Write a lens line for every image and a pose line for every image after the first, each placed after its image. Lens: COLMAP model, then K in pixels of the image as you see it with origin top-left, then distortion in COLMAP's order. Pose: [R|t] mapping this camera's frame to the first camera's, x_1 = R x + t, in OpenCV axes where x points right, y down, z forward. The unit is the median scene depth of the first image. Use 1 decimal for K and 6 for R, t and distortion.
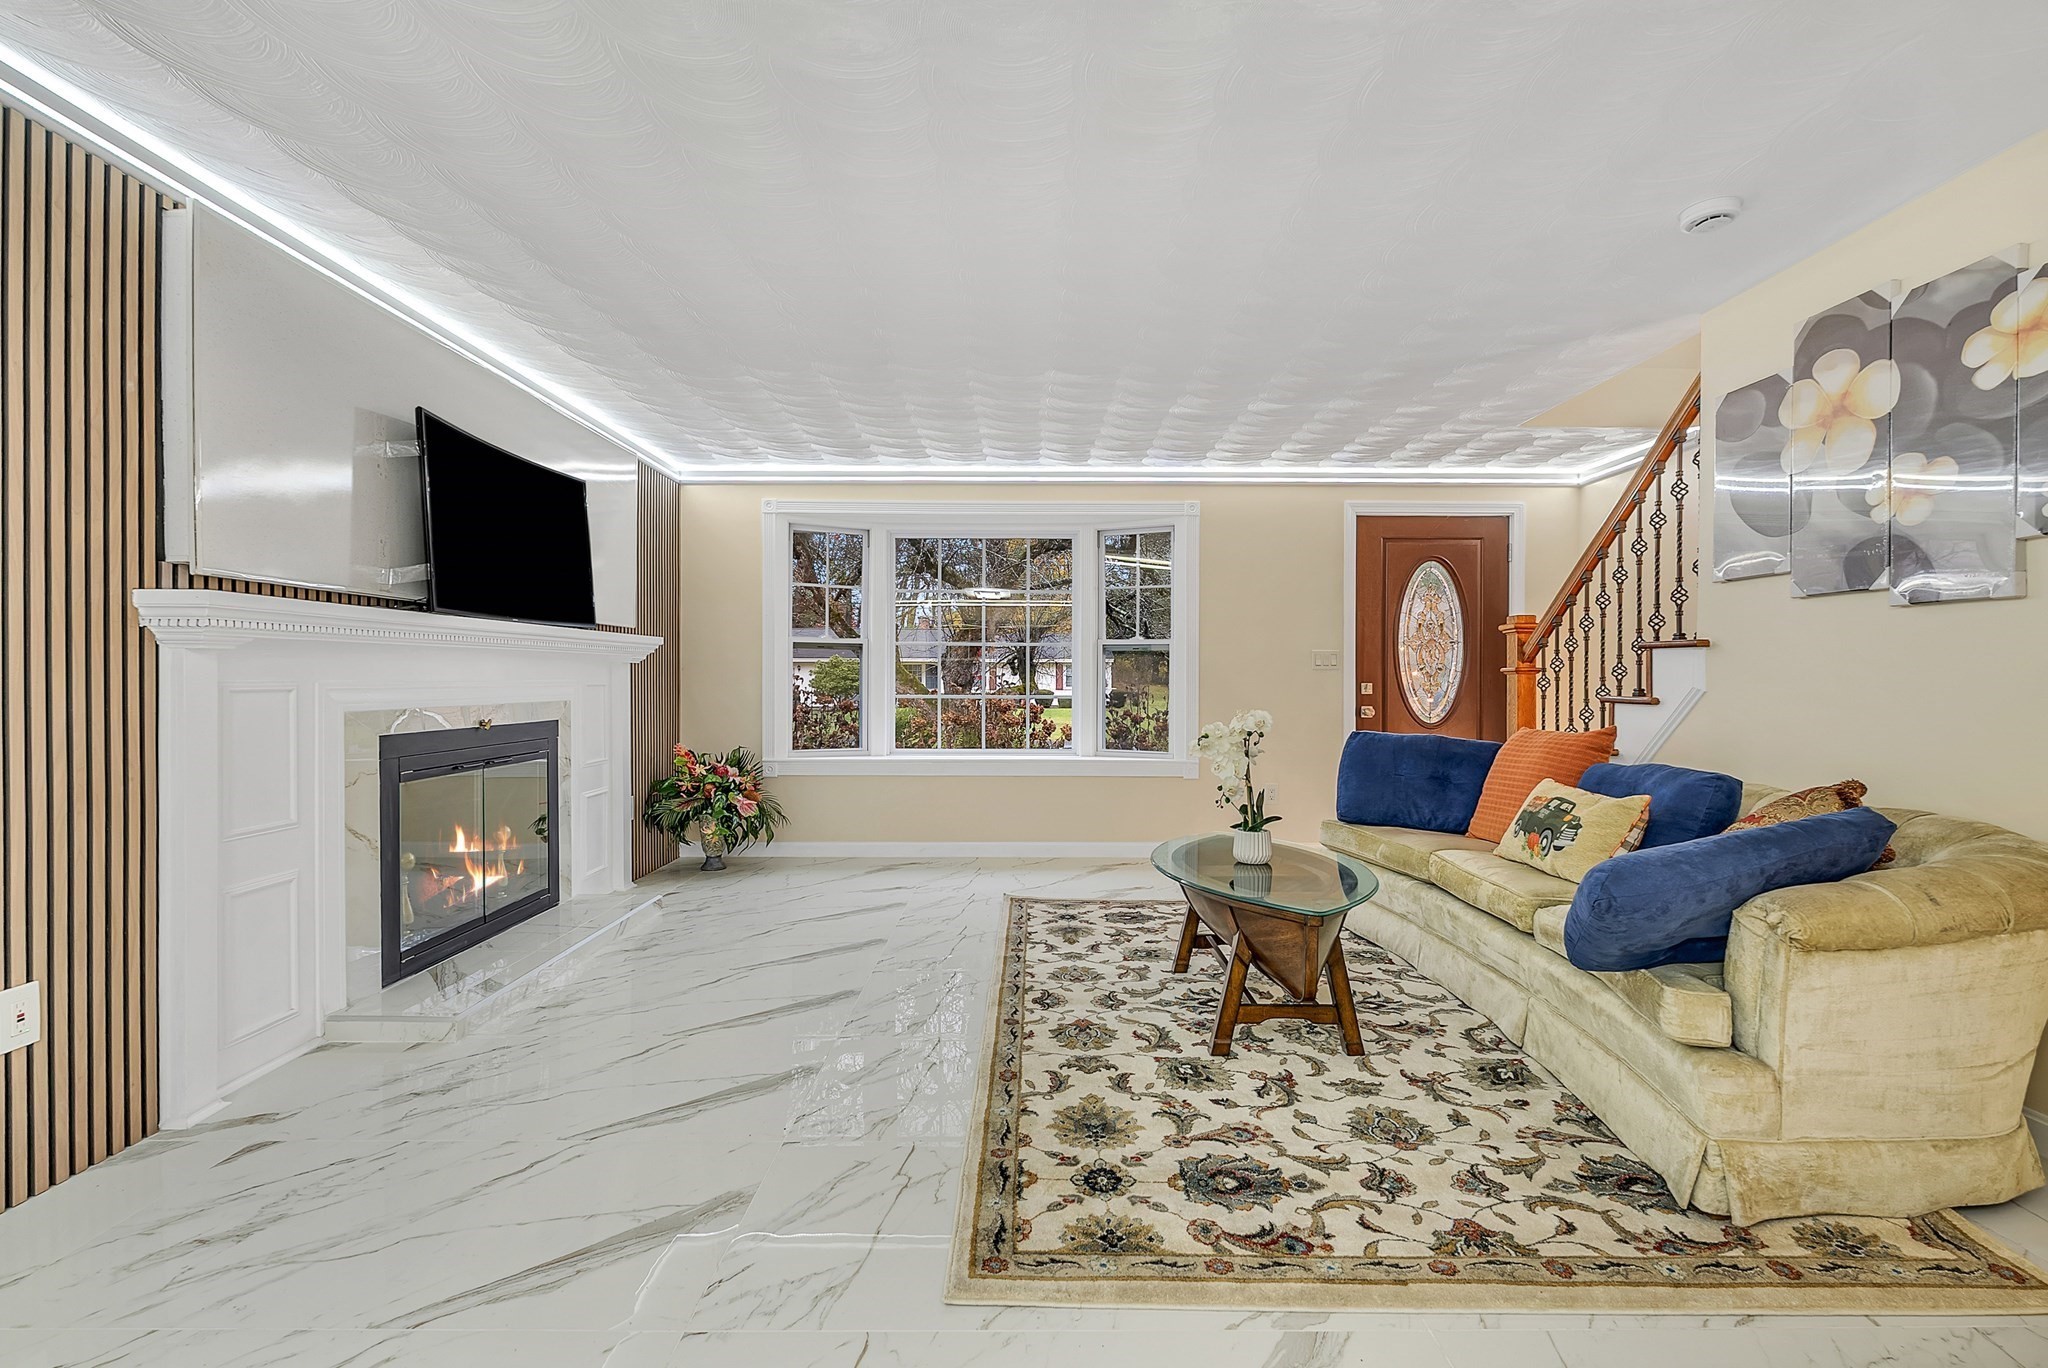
lens RADIAL K [[915.0, 0, 1040.7], [0, 915.0, 688.5], [0, 0, 1]] dist [-0.009380, 0.001364]
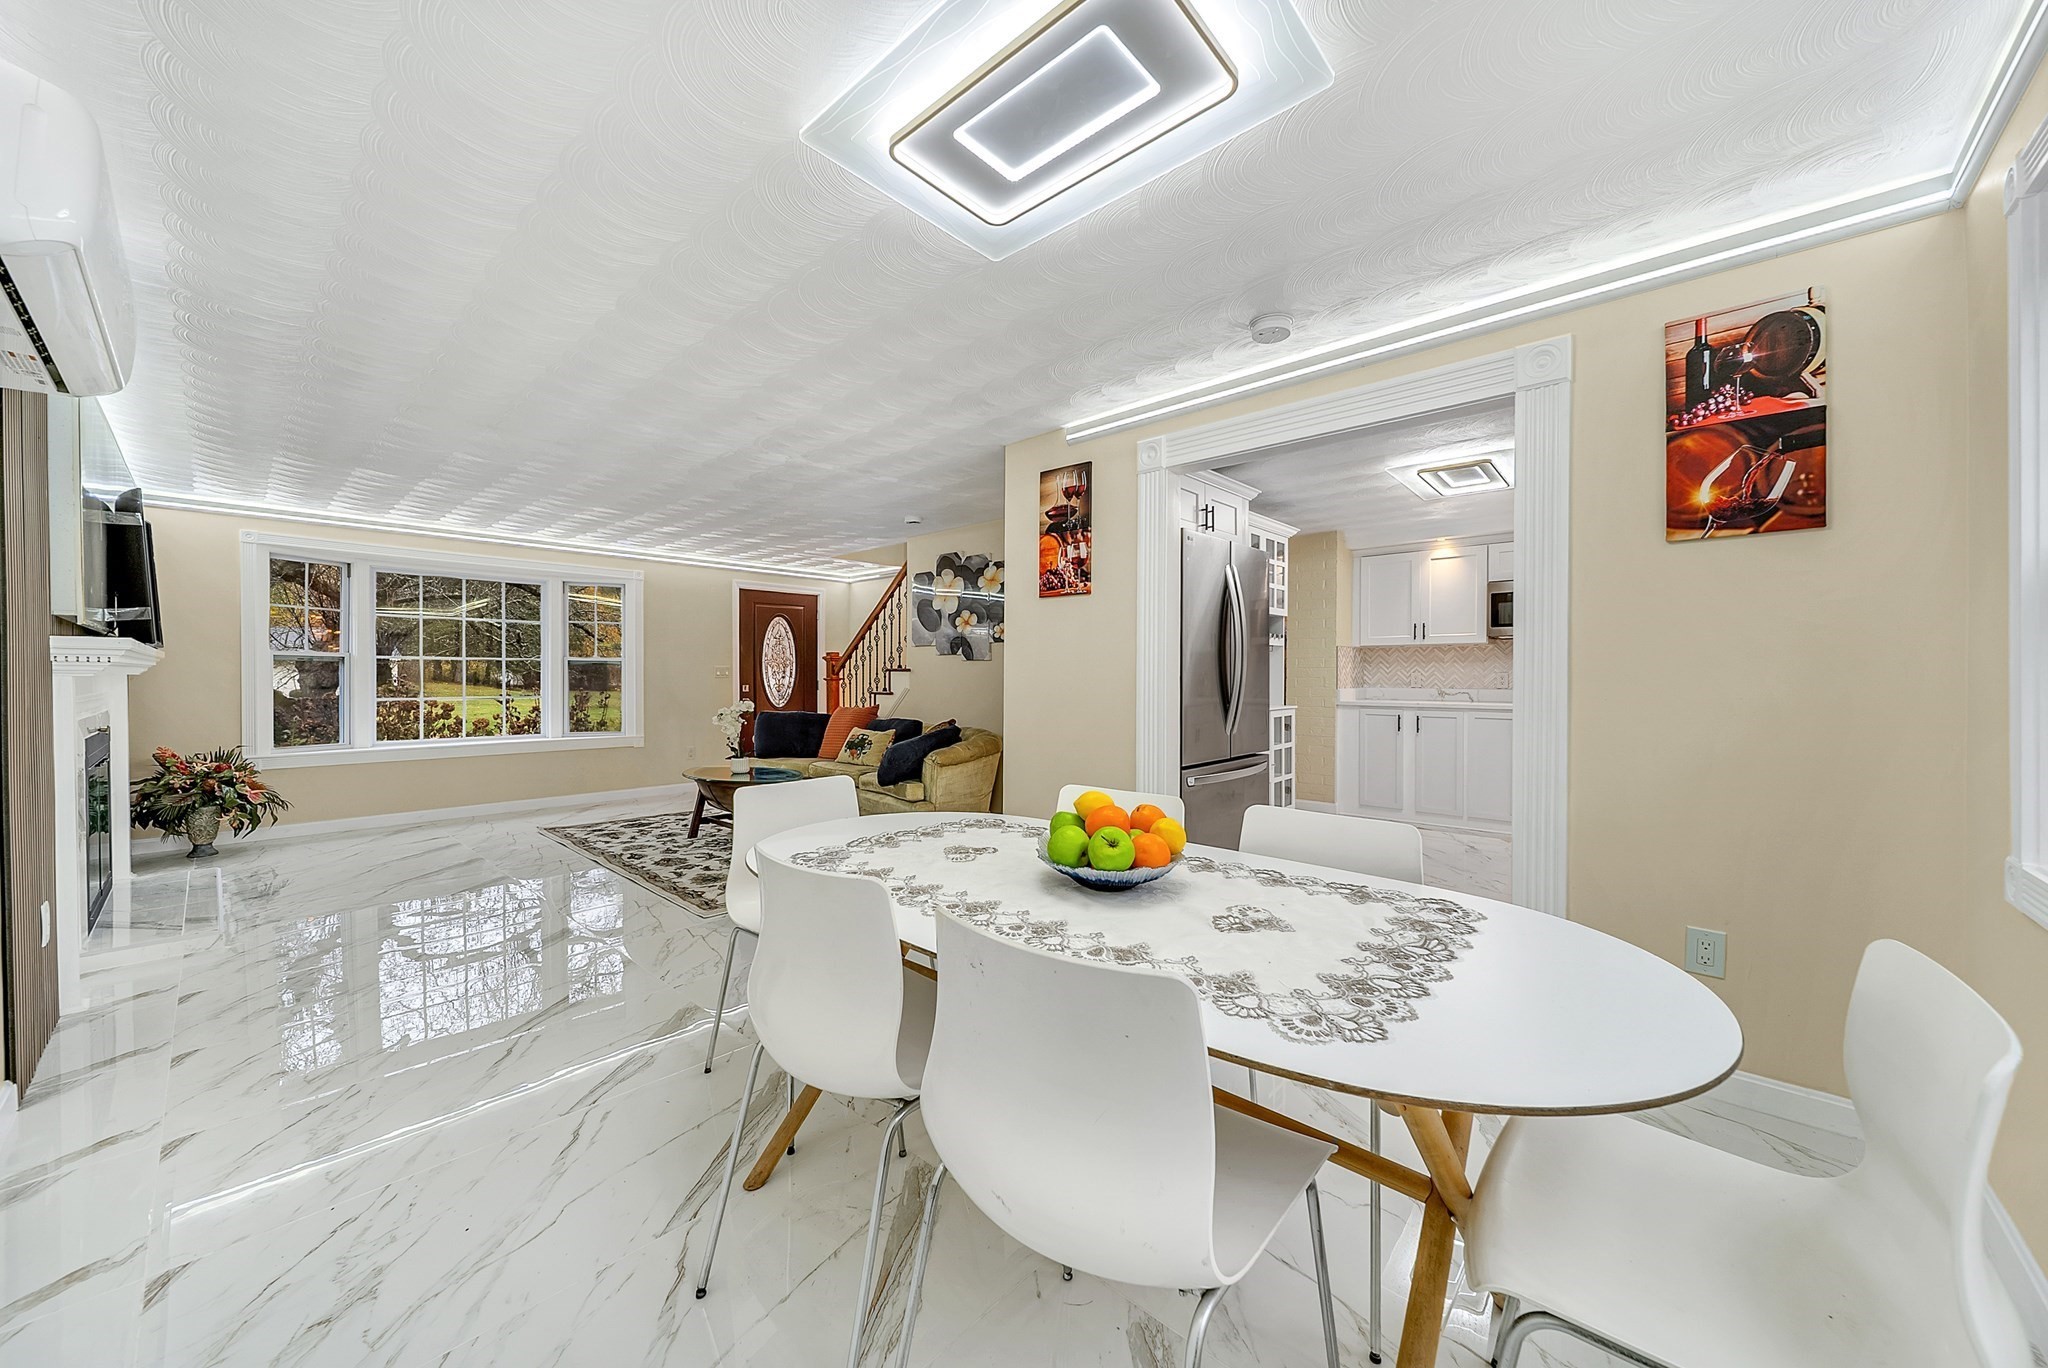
lens RADIAL K [[729.2, 0, 1034.0], [0, 729.2, 685.9], [0, 0, 1]] dist [0.000056, -0.000160]
pose [[0.678179, -0.013415, 0.734775, -0.499159], [0.008959, 0.999910, 0.009987, -0.021709], [-0.734843, -0.000191, 0.678238, -0.597755]]
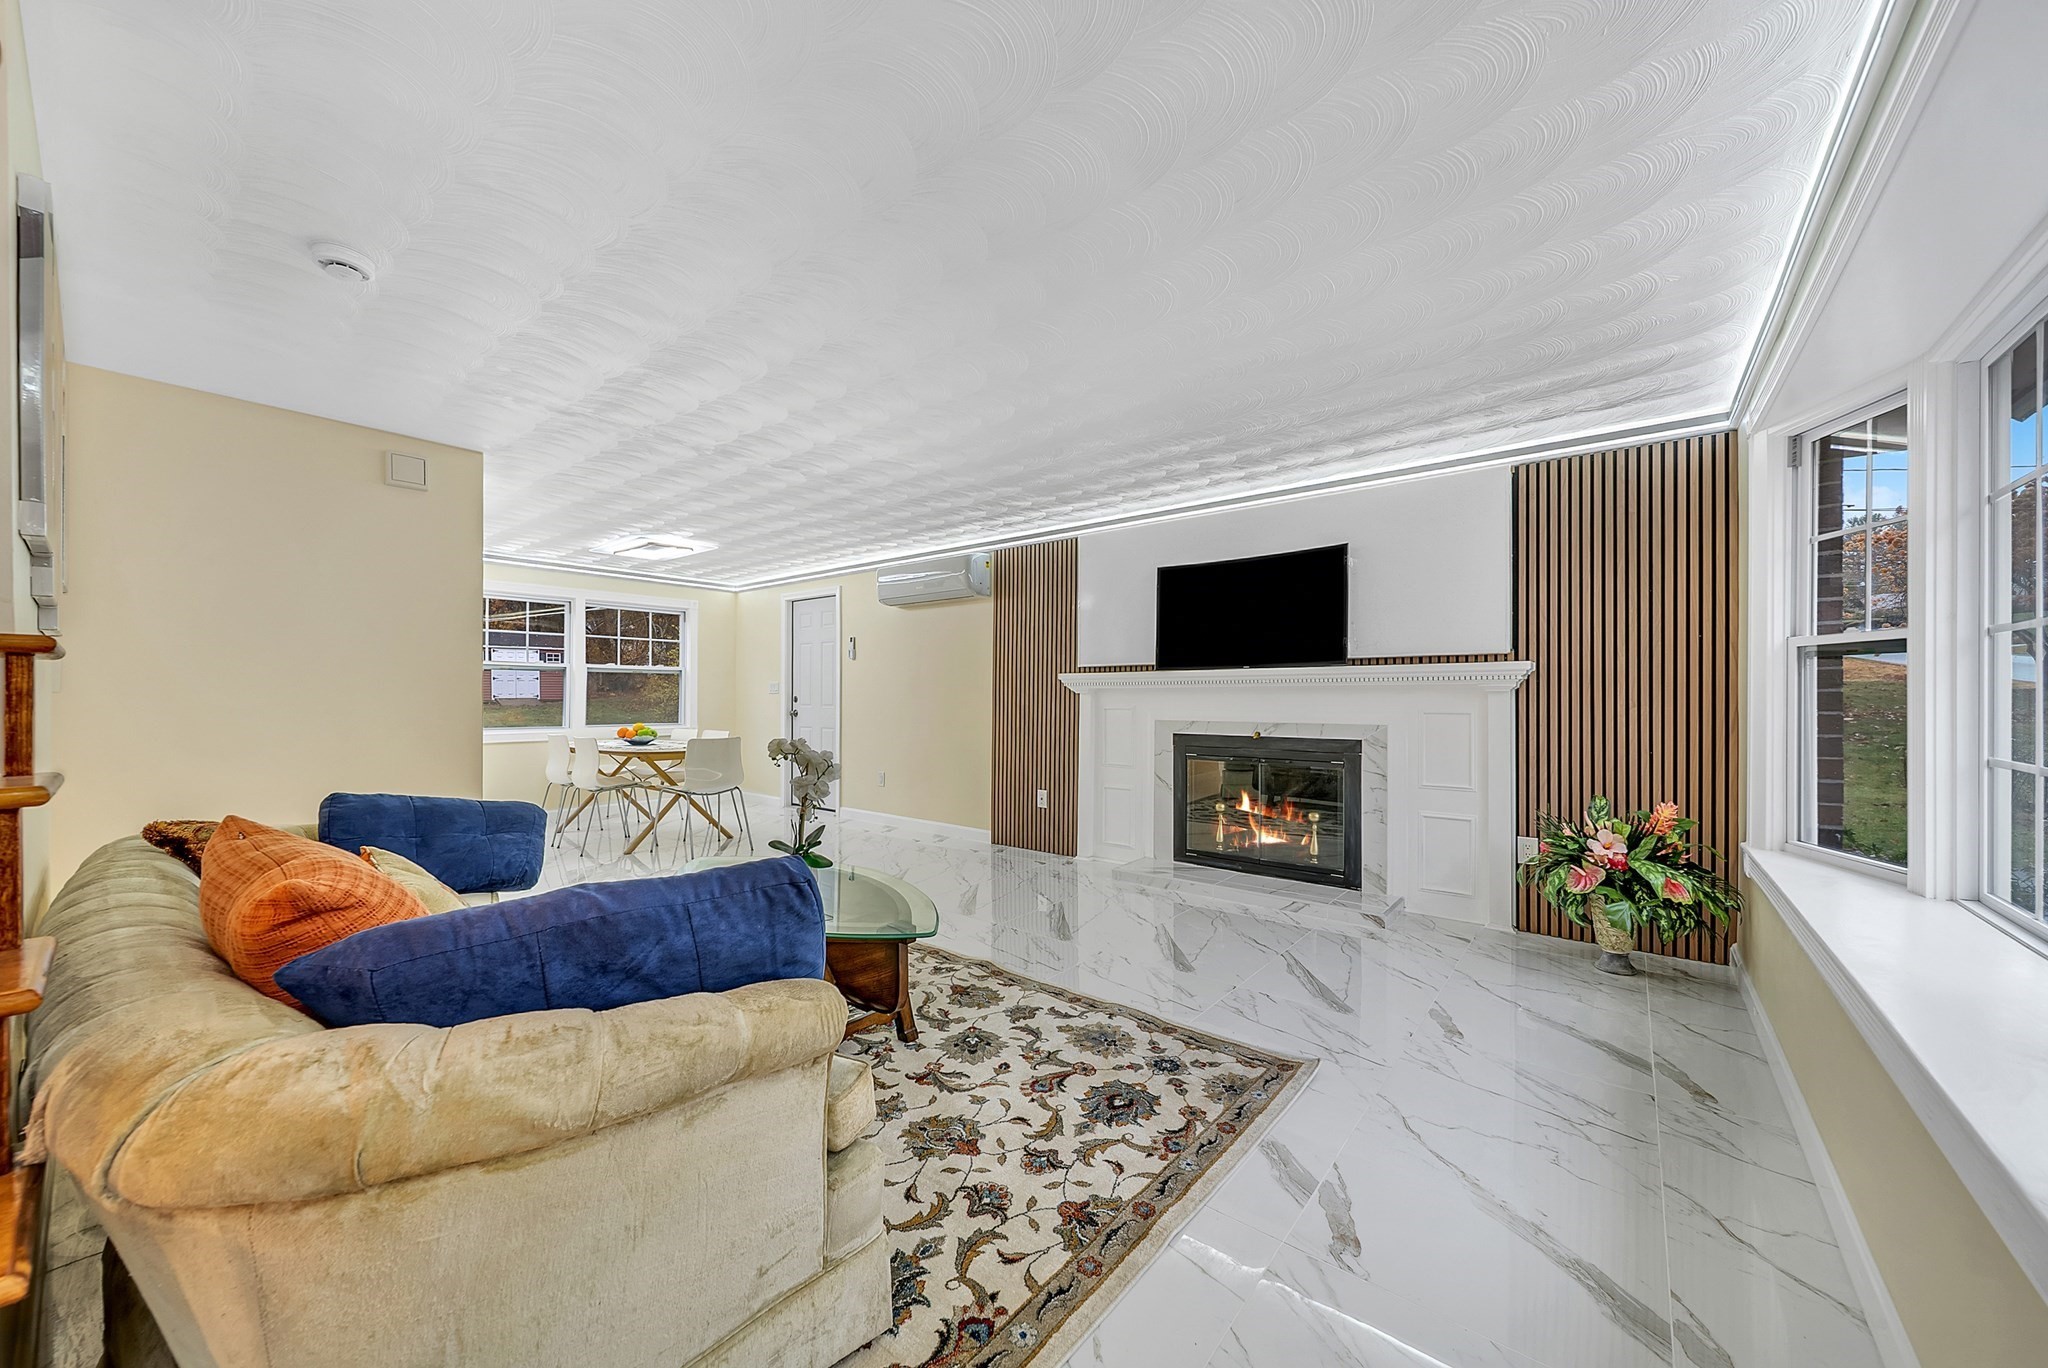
lens RADIAL K [[757.1, 0, 1012.3], [0, 757.1, 695.6], [0, 0, 1]] dist [0.001505, -0.001338]
pose [[-0.658933, -0.000159, -0.752202, 0.657201], [-0.007639, 0.999950, 0.006481, -0.033406], [0.752163, 0.010016, -0.658901, 1.595670]]
